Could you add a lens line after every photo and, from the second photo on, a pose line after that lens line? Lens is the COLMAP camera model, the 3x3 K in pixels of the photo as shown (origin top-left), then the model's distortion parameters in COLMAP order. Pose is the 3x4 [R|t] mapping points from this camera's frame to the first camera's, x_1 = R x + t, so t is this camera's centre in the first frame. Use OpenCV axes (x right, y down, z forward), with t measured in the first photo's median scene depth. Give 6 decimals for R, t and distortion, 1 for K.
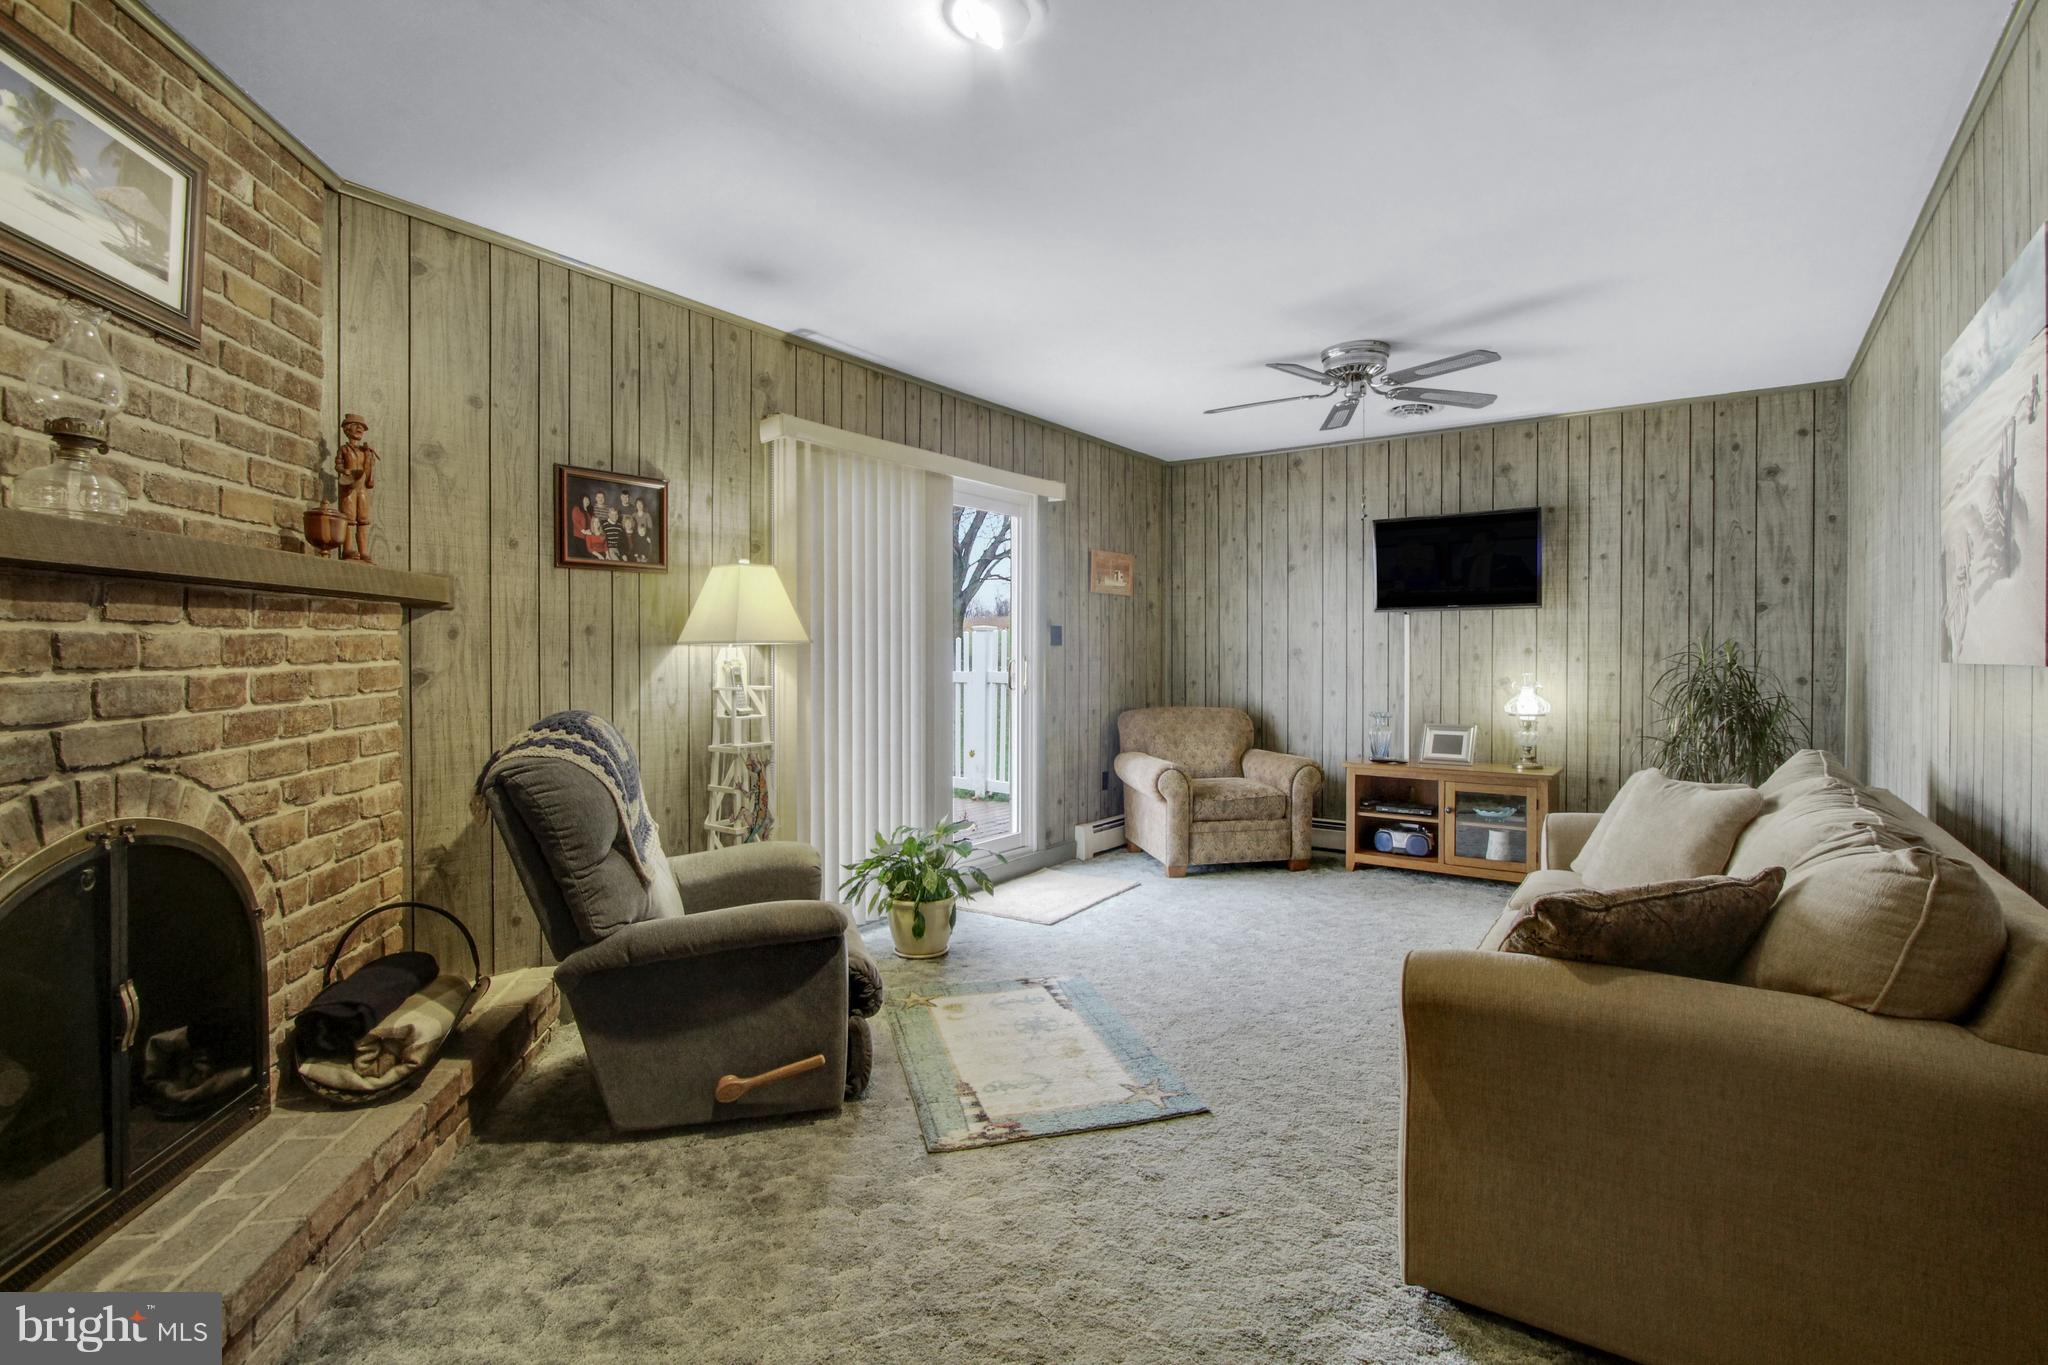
lens RADIAL K [[970.5, 0, 1022.2], [0, 970.5, 673.7], [0, 0, 1]] dist [-0.004321, 0.002236]
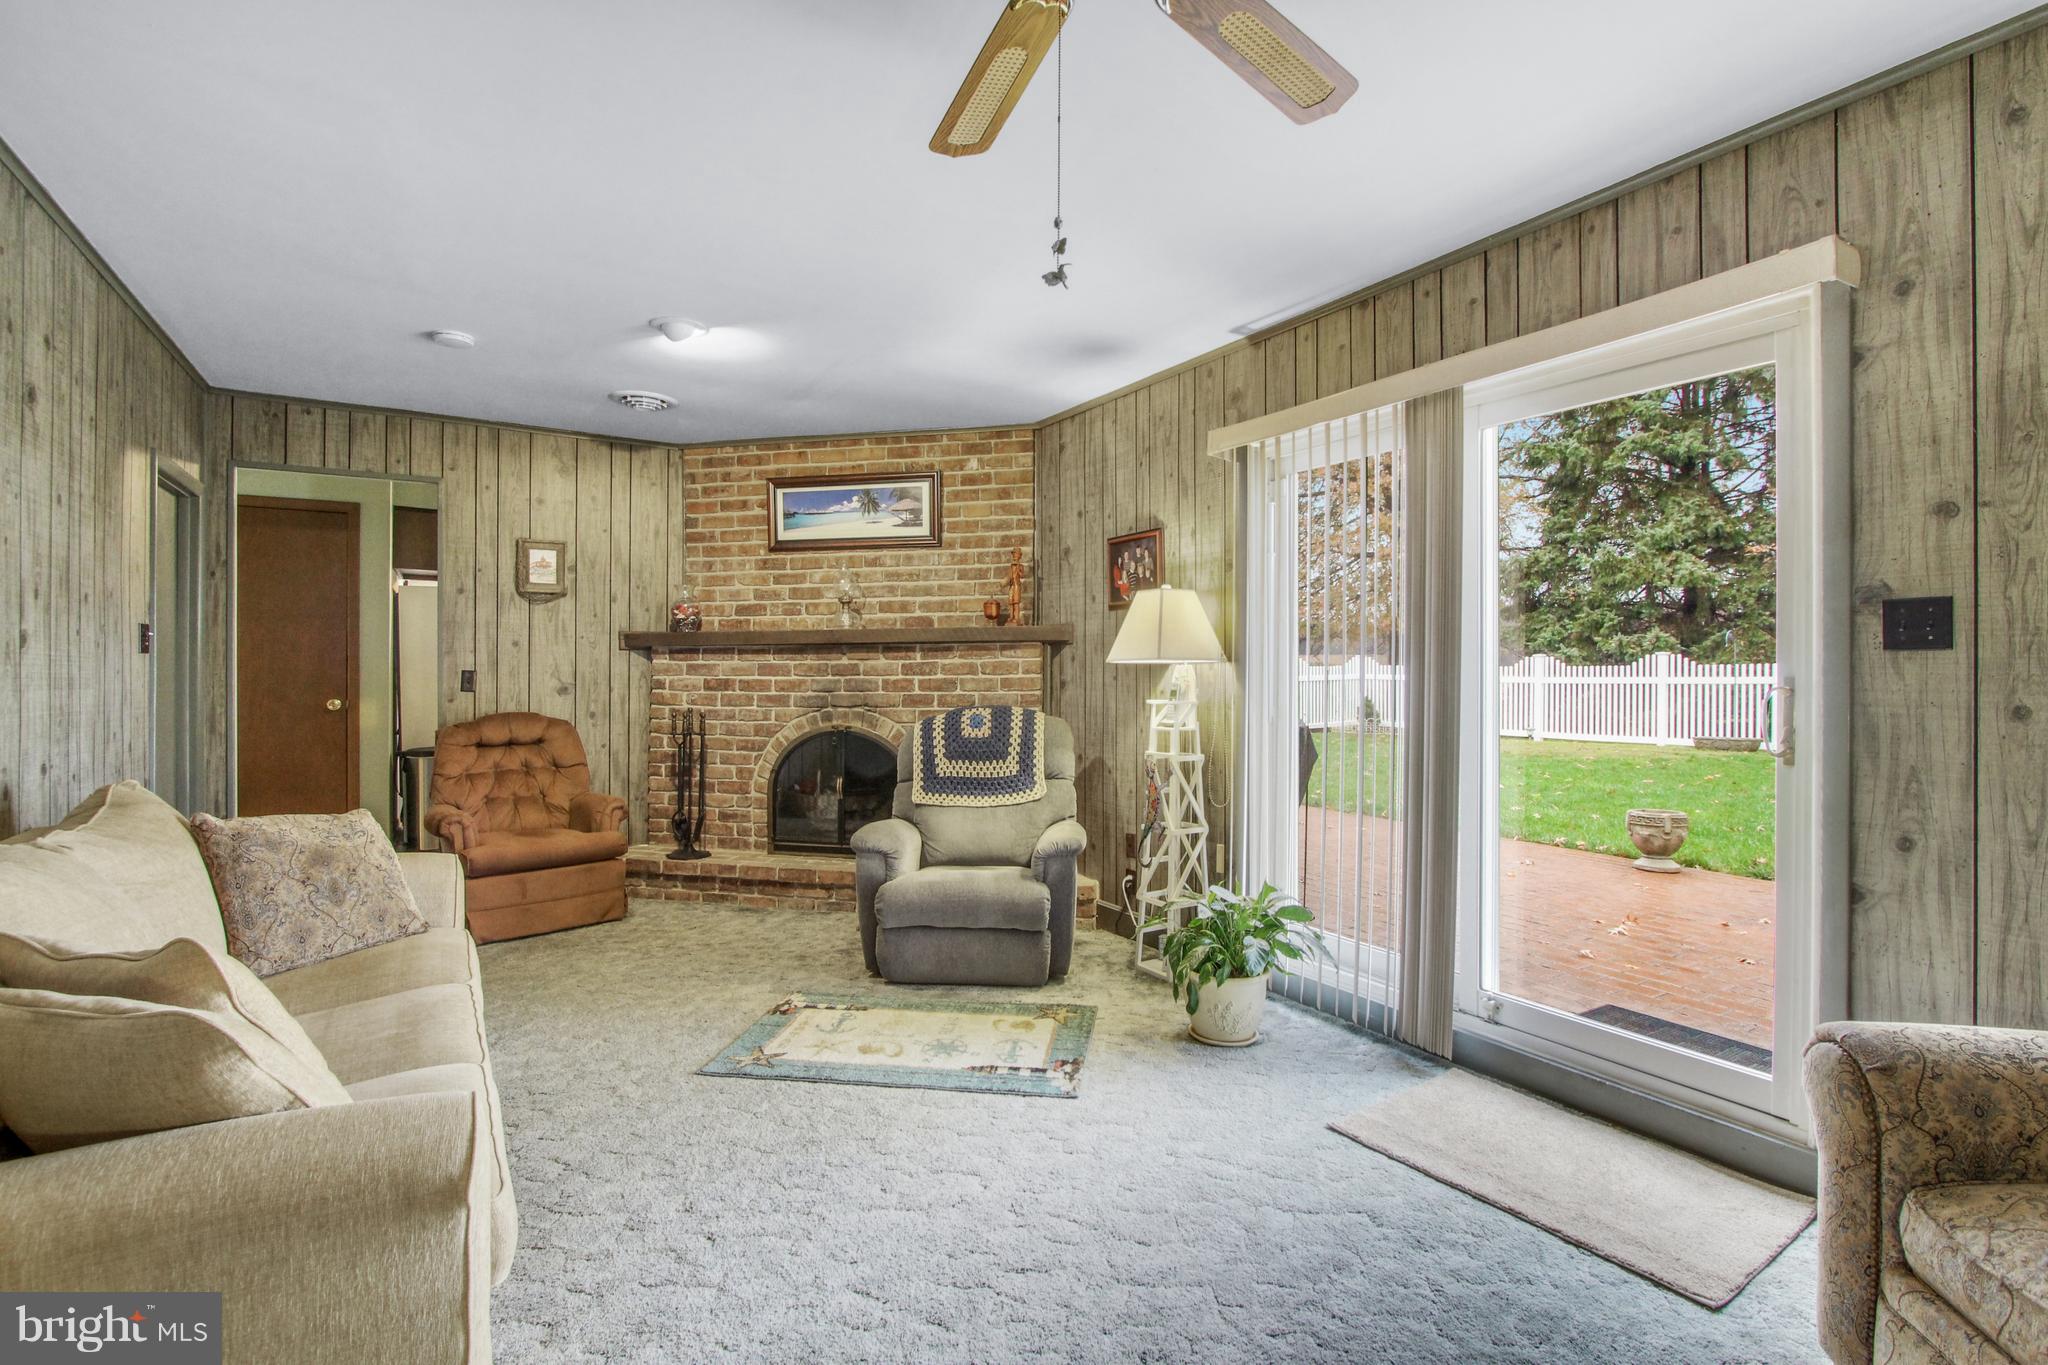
lens RADIAL K [[970.5, 0, 1022.2], [0, 970.5, 667.9], [0, 0, 1]] dist [-0.004321, 0.002236]
pose [[-0.391723, -0.000673, -0.920083, 1.134788], [-0.021112, 0.999743, 0.008257, -0.044040], [0.919841, 0.022659, -0.391637, 1.845260]]
